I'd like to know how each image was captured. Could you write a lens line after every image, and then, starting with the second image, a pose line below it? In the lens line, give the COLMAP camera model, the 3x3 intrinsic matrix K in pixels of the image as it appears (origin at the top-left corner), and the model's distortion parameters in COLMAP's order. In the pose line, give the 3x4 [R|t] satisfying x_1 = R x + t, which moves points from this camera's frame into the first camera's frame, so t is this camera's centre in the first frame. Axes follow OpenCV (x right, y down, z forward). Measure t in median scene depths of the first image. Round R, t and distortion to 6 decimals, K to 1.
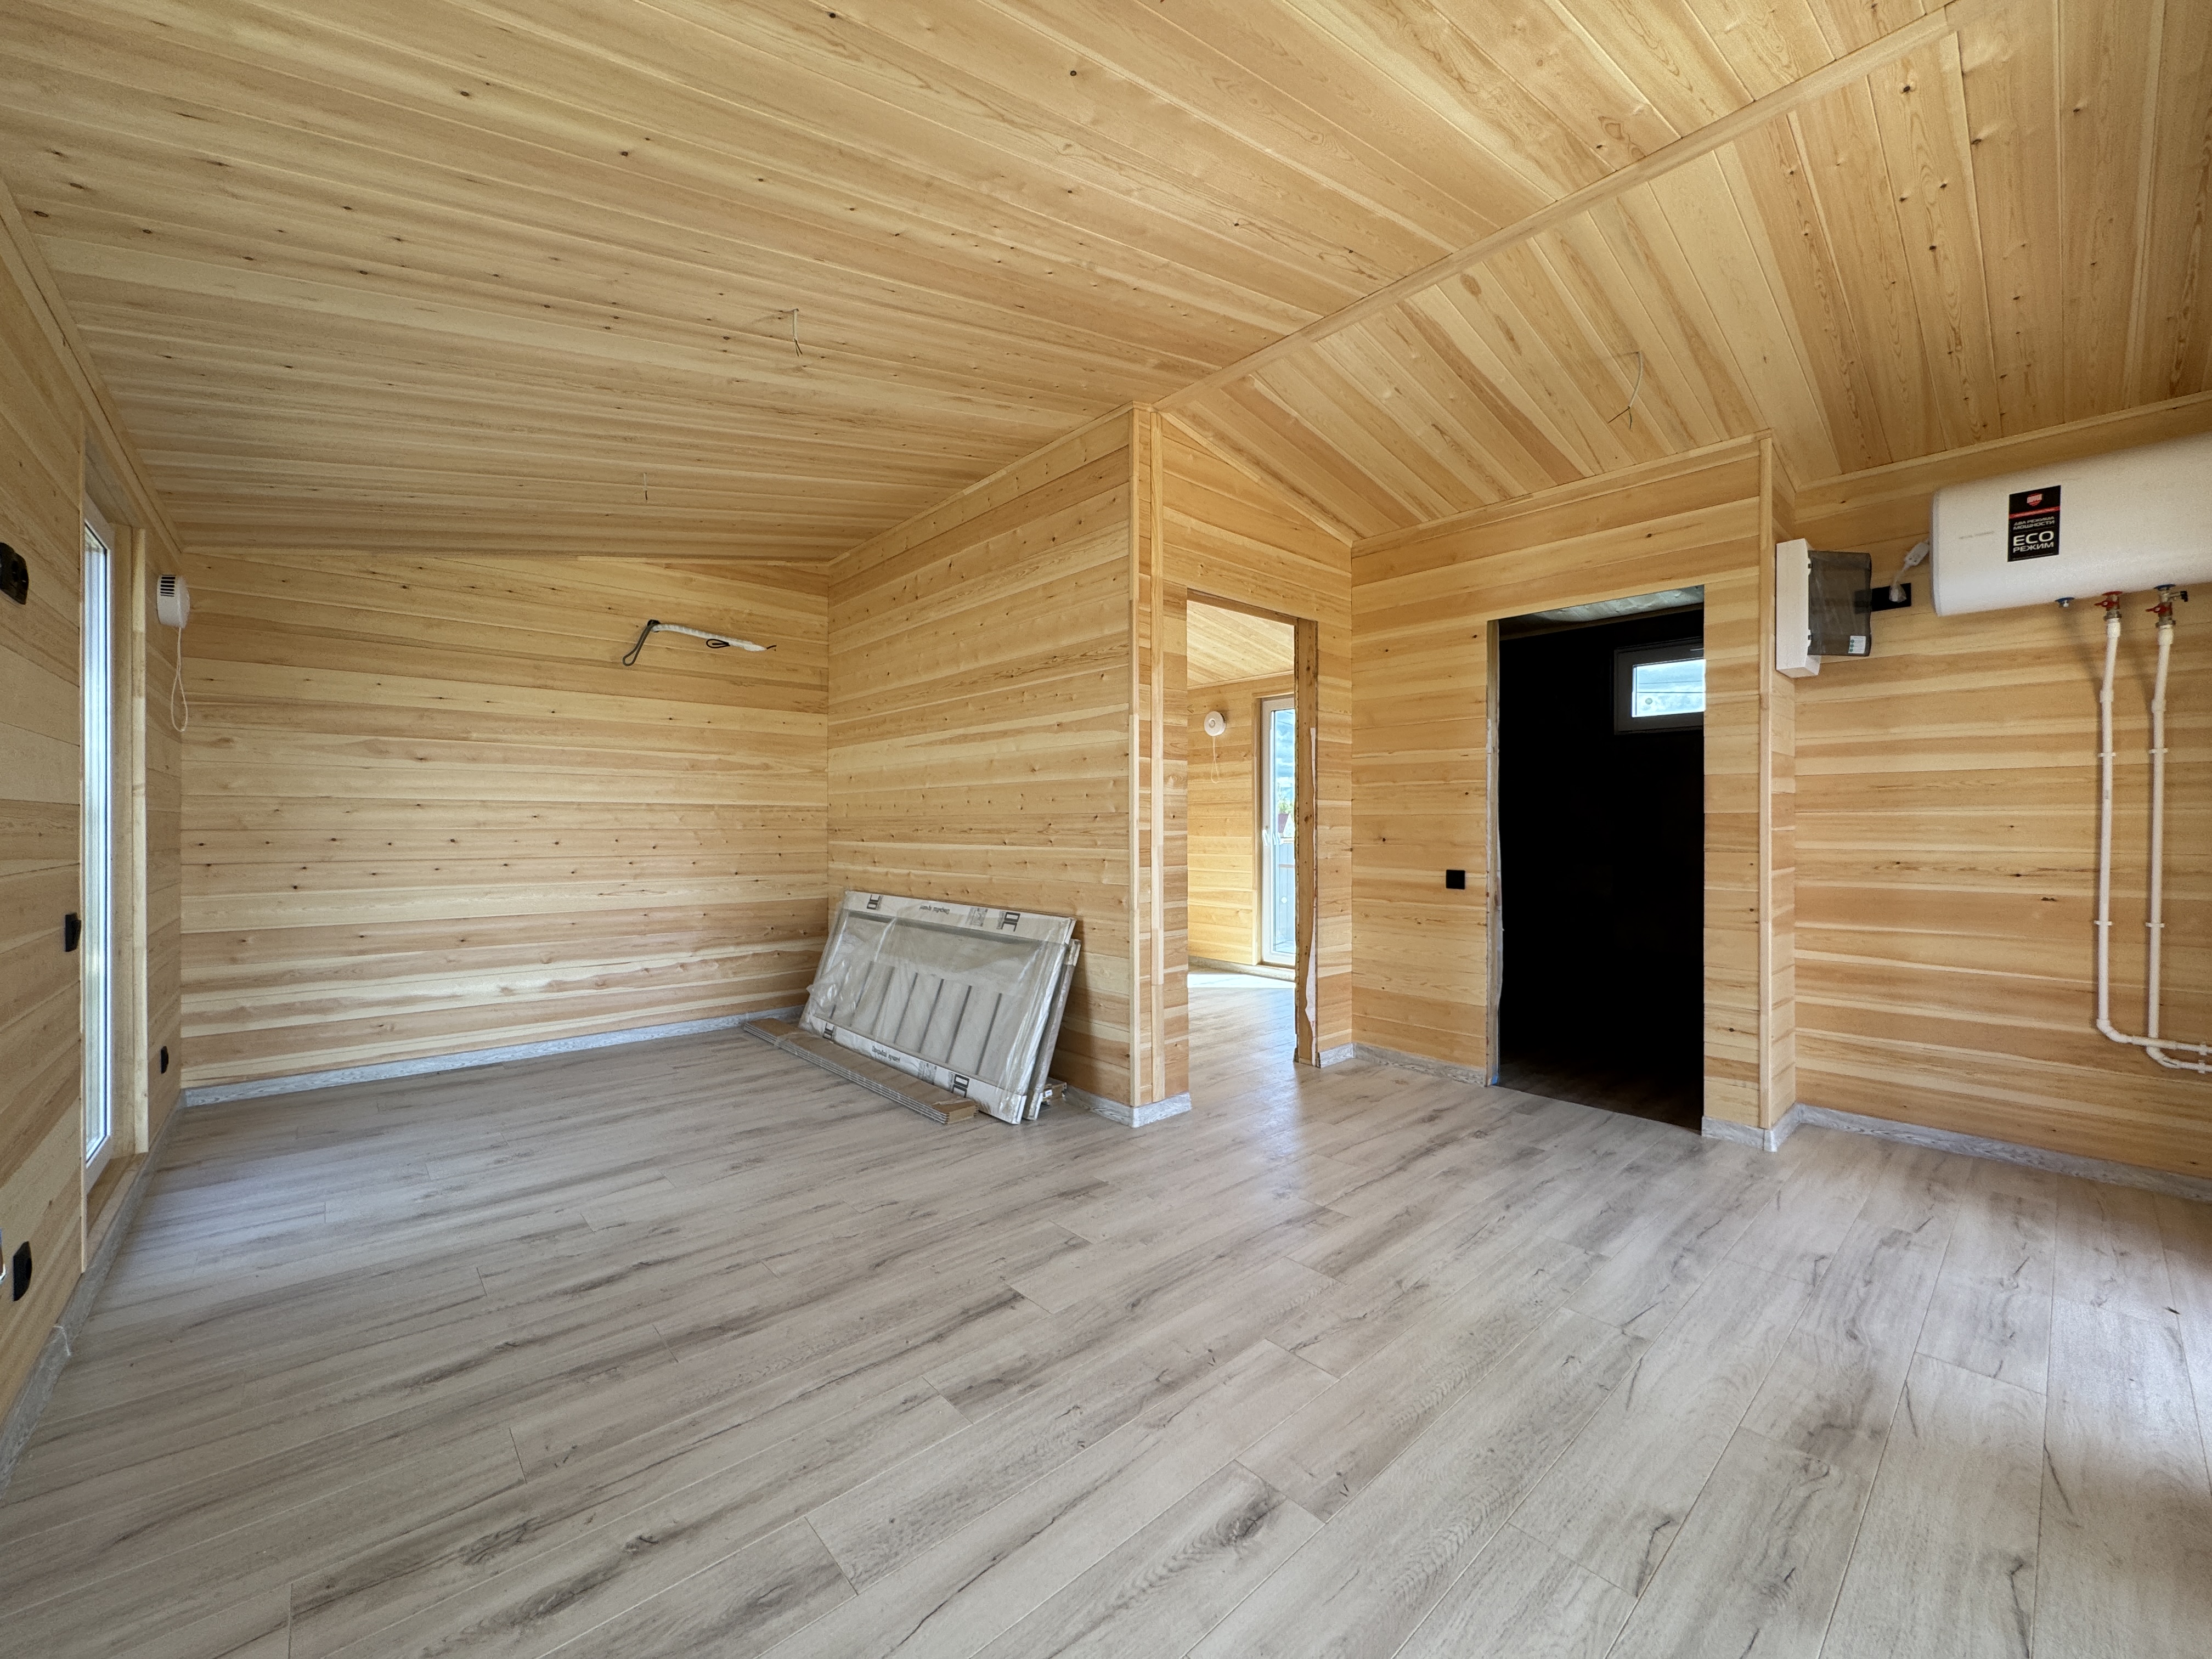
lens RADIAL K [[895.9, 0, 1111.8], [0, 895.9, 813.8], [0, 0, 1]] dist [-0.001864, 0.000608]
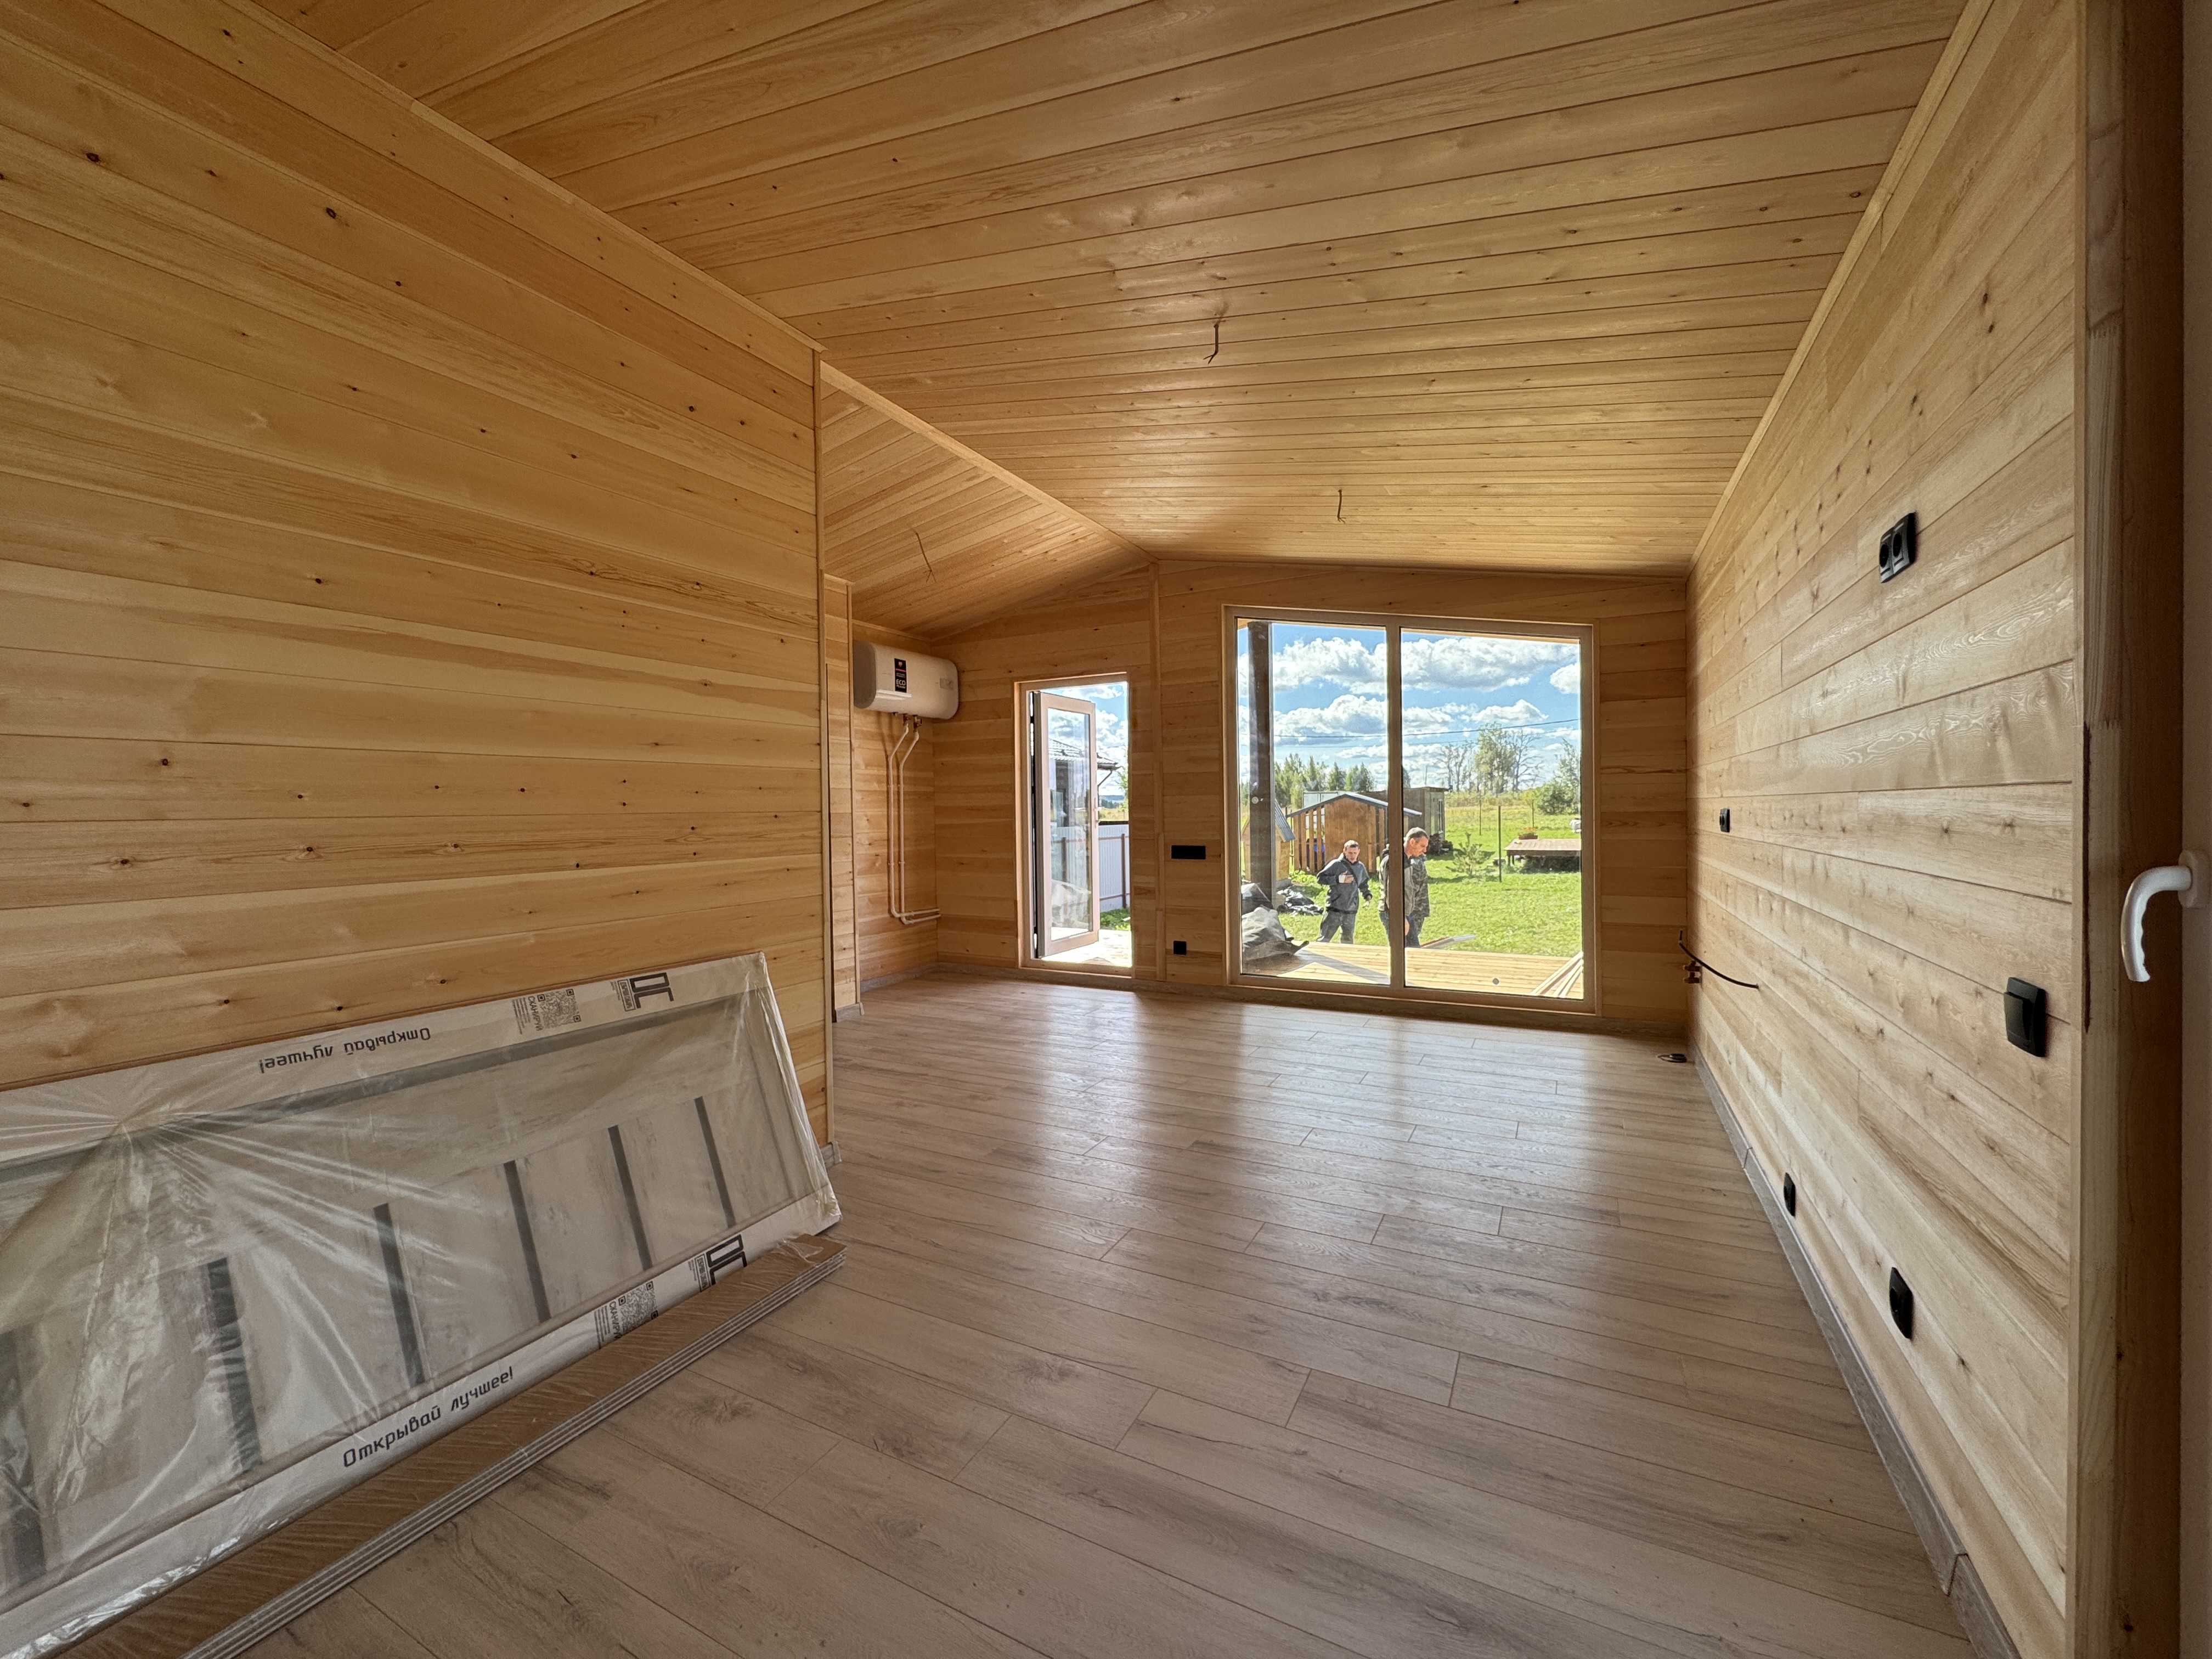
lens RADIAL K [[895.9, 0, 1111.8], [0, 895.9, 813.8], [0, 0, 1]] dist [-0.001864, 0.000608]
pose [[-0.362097, 0.002026, 0.932138, -0.821848], [0.007292, 0.999973, 0.000659, 0.002667], [-0.932112, 0.007036, -0.362103, 0.962832]]
